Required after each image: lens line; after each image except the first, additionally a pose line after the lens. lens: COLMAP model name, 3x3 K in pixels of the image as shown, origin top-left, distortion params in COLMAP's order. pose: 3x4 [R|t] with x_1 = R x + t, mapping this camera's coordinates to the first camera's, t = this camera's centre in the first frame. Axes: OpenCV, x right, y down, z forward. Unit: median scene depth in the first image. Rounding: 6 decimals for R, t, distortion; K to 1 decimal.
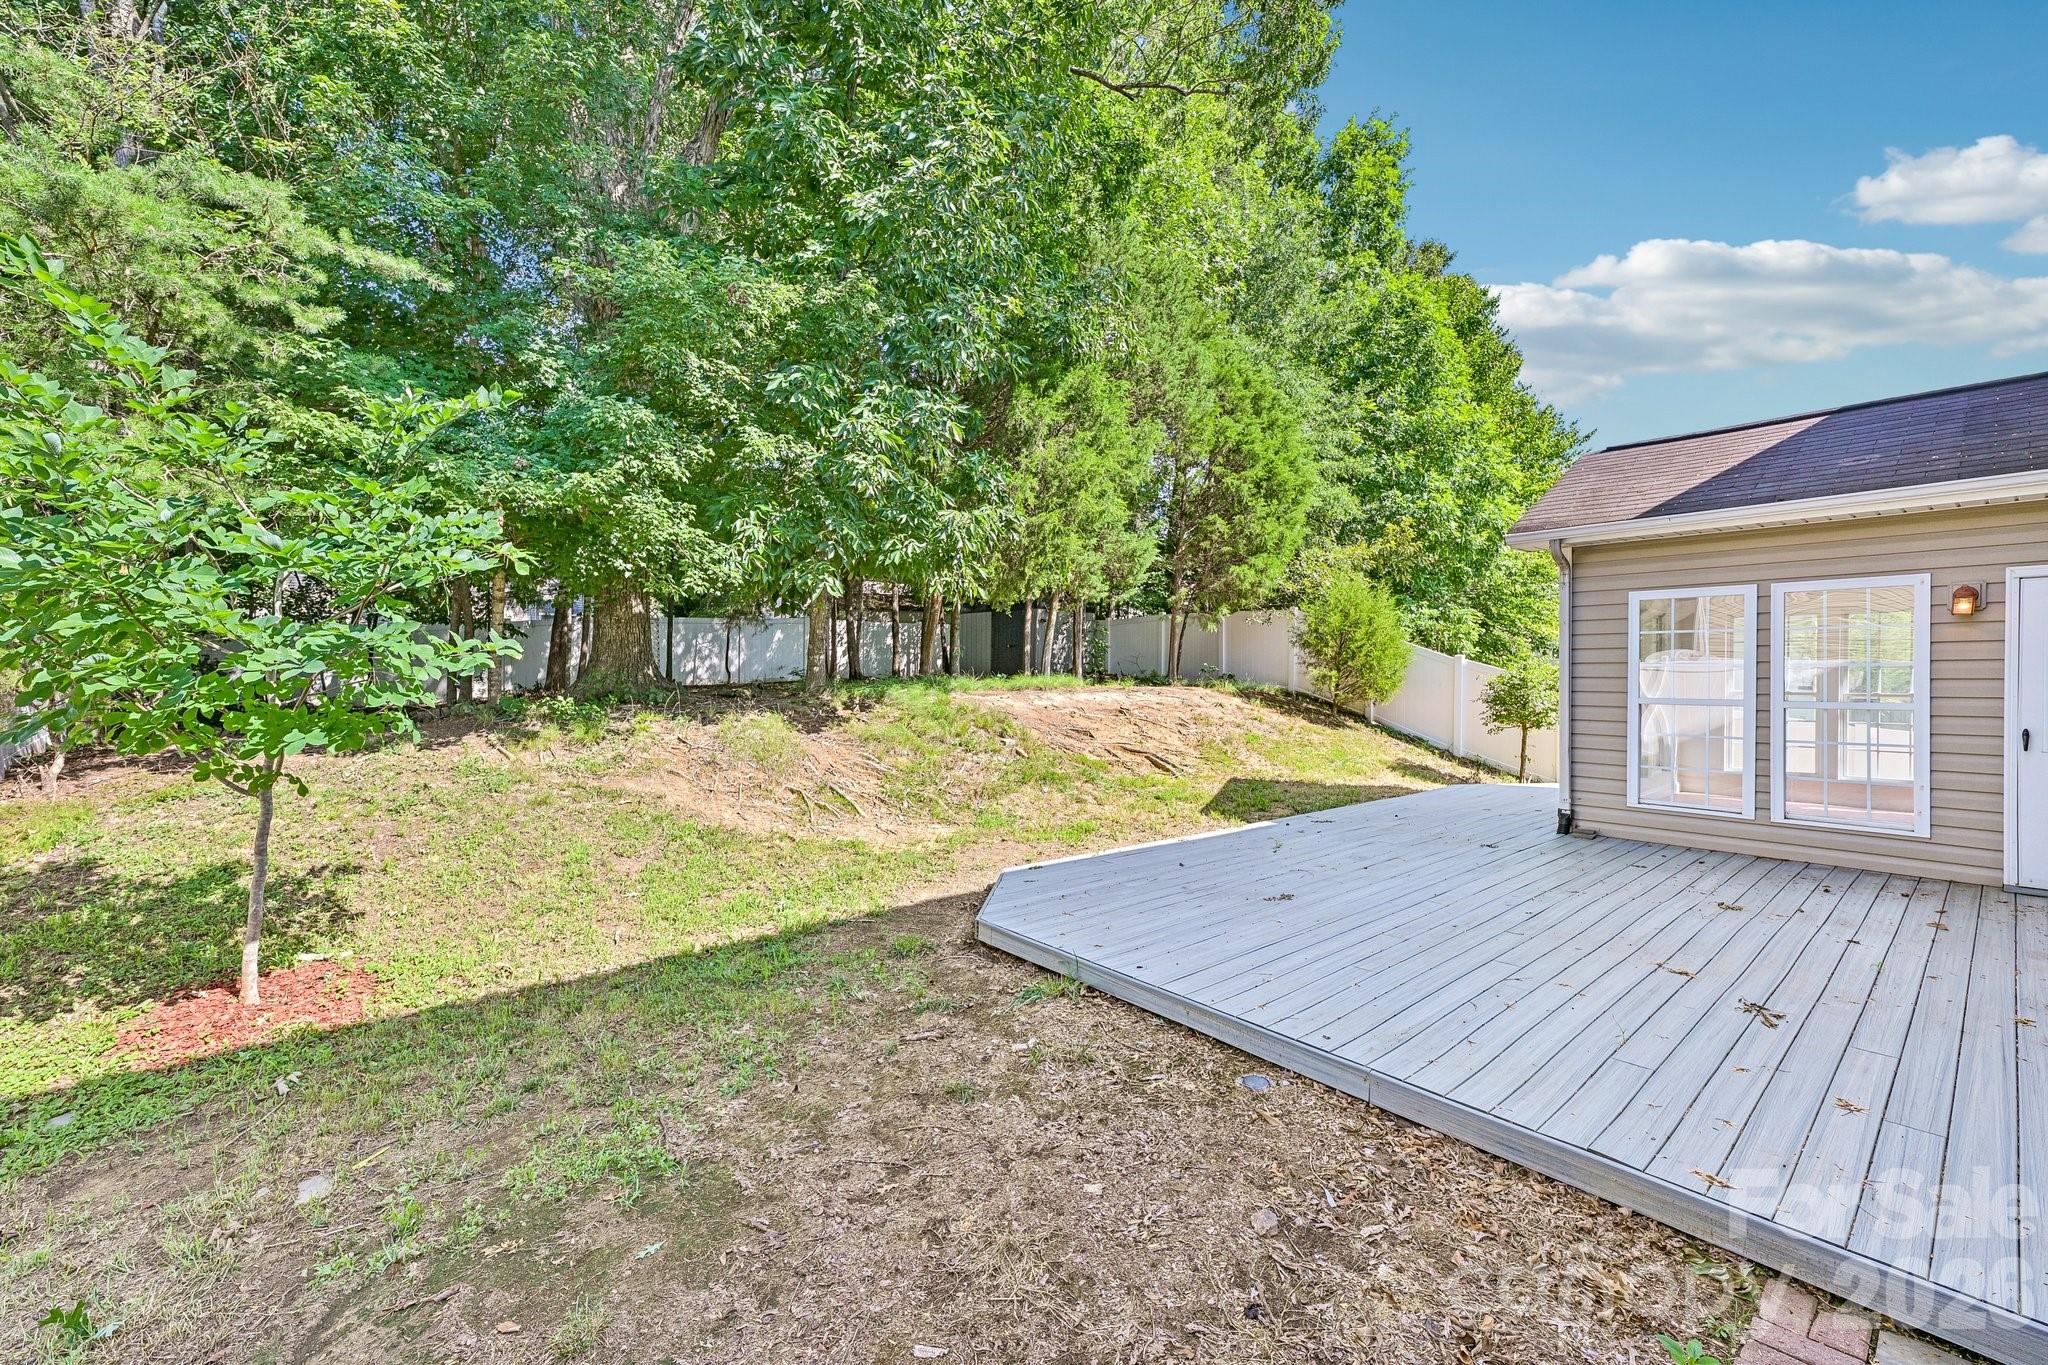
lens RADIAL K [[824.2, 0, 1015.0], [0, 824.2, 671.5], [0, 0, 1]] dist [0.000054, -0.000244]
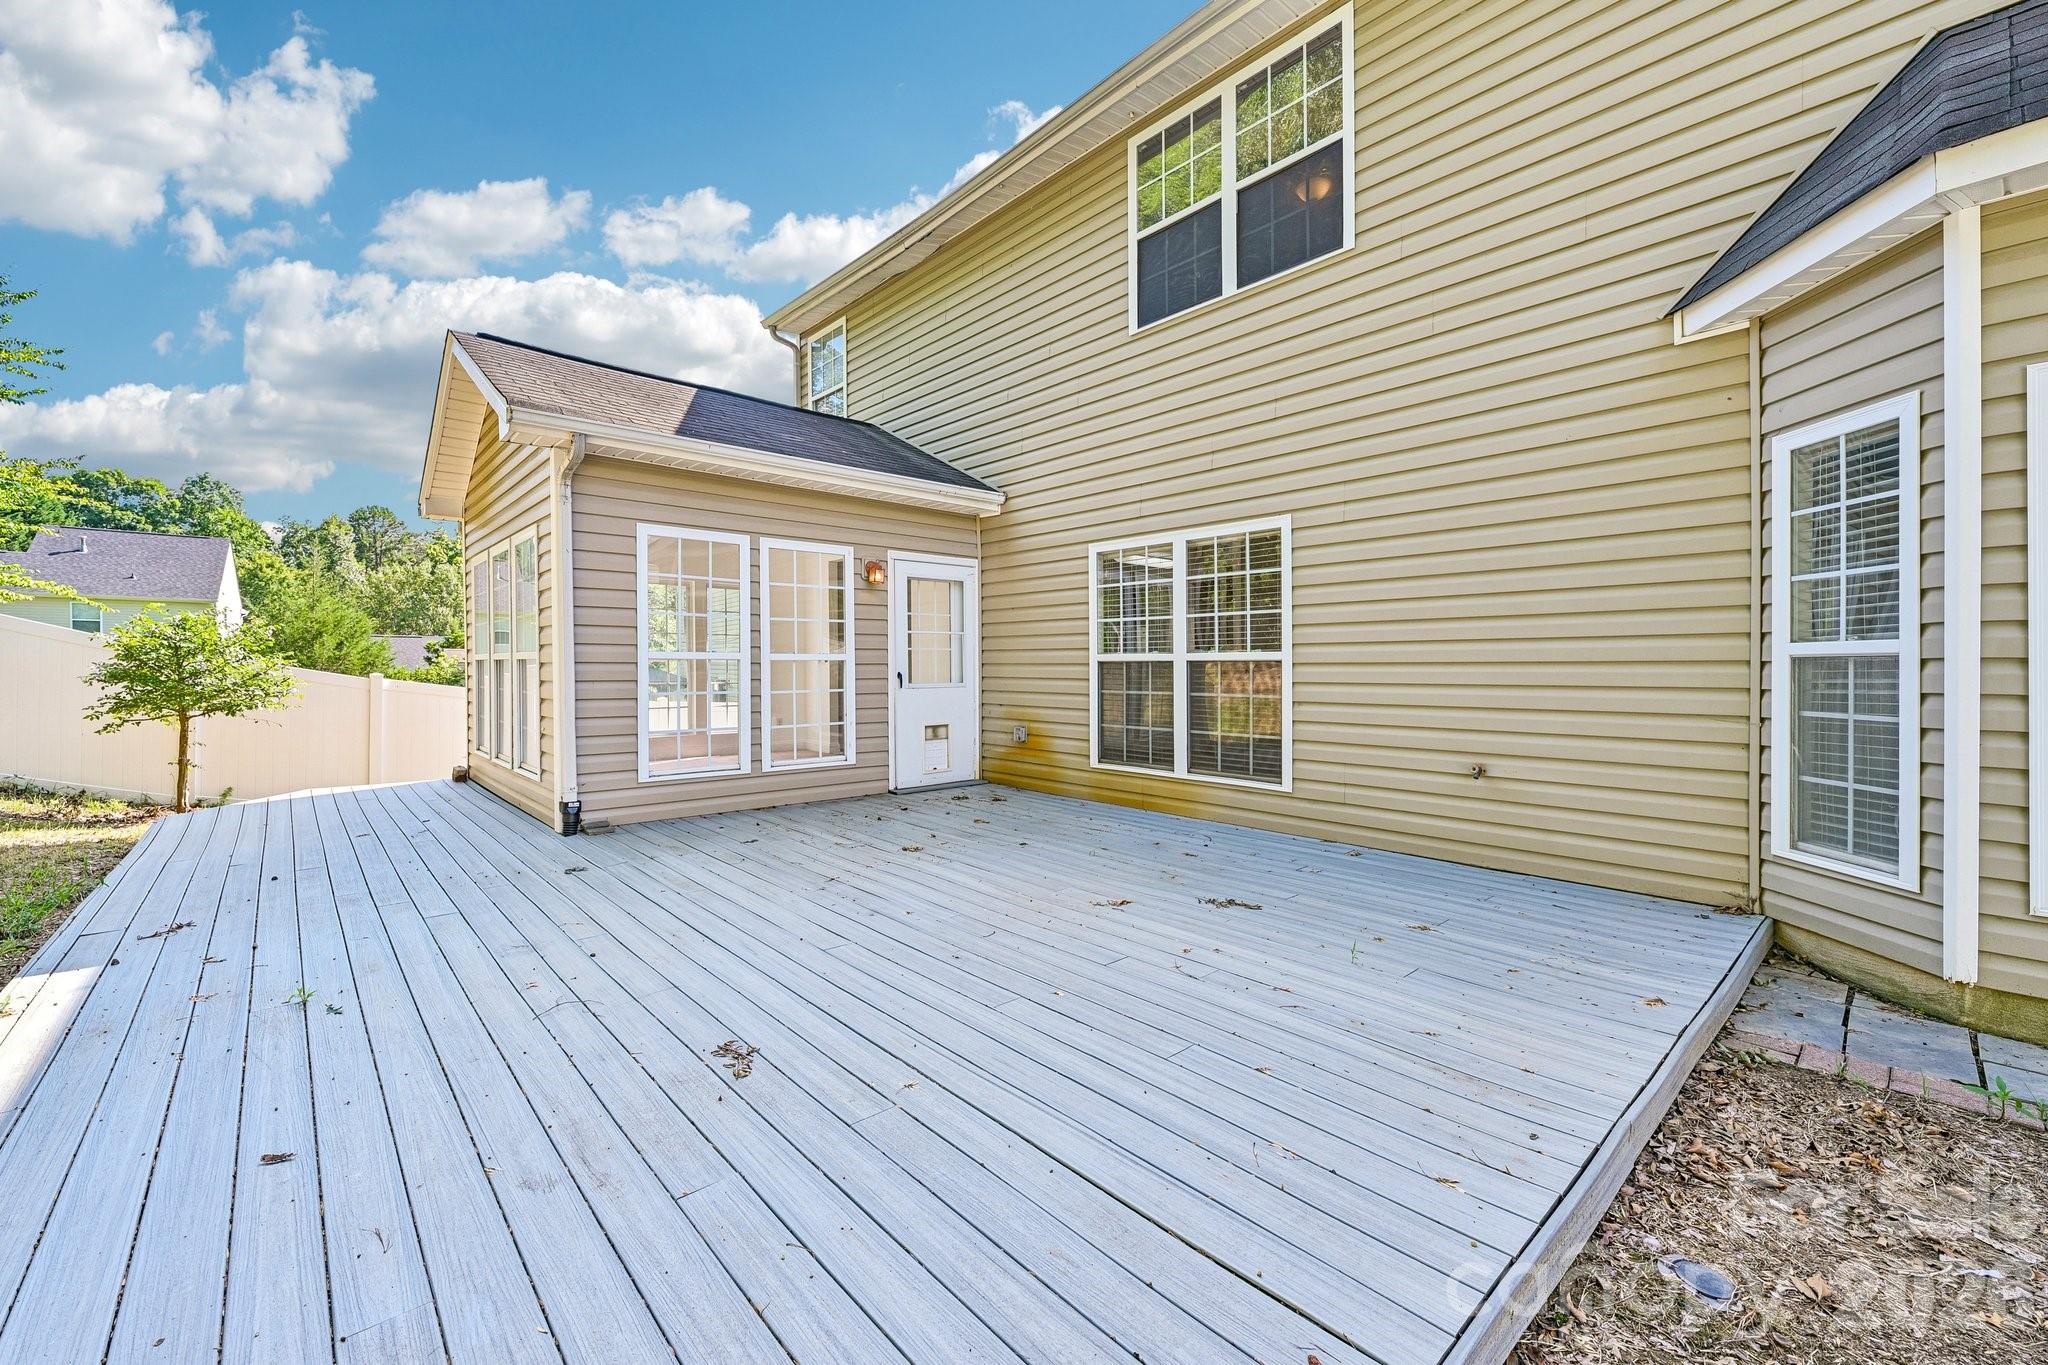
lens RADIAL K [[836.3, 0, 1018.8], [0, 836.3, 671.4], [0, 0, 1]] dist [0.000702, -0.000237]
pose [[-0.031152, -0.008651, 0.999477, -0.183613], [-0.001763, 0.999961, 0.008600, 0.077432], [-0.999513, -0.001495, -0.031166, 1.132804]]
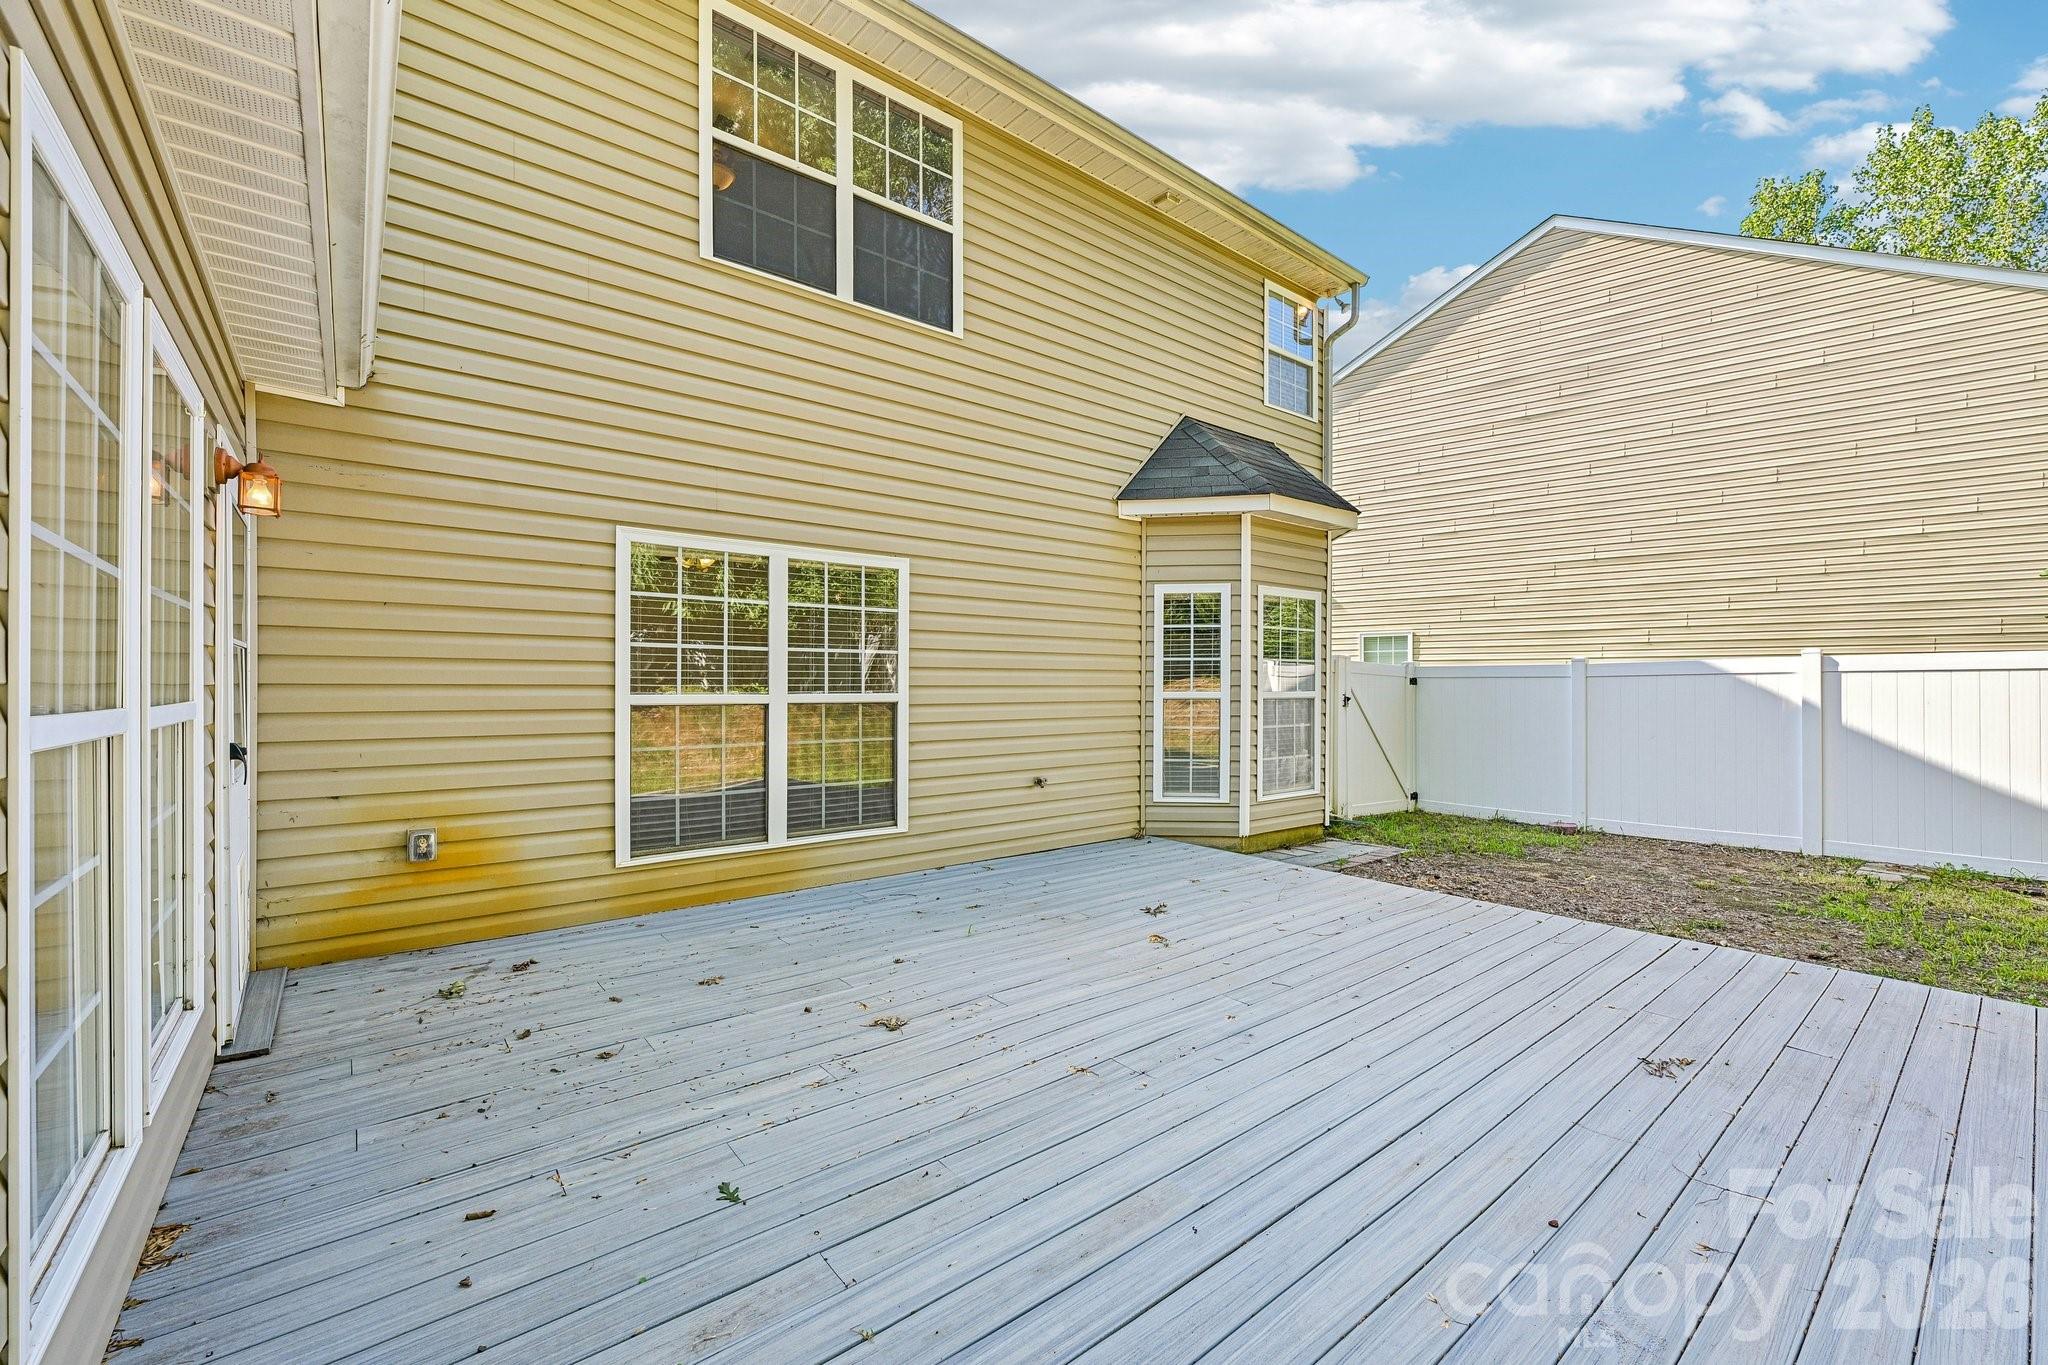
lens RADIAL K [[825.1, 0, 1017.3], [0, 825.1, 695.3], [0, 0, 1]] dist [-0.006413, -0.000137]
pose [[-0.999749, -0.001944, 0.022335, 0.945027], [-0.001785, 0.999973, 0.007132, 0.048848], [-0.022349, 0.007090, -0.999725, 2.007111]]
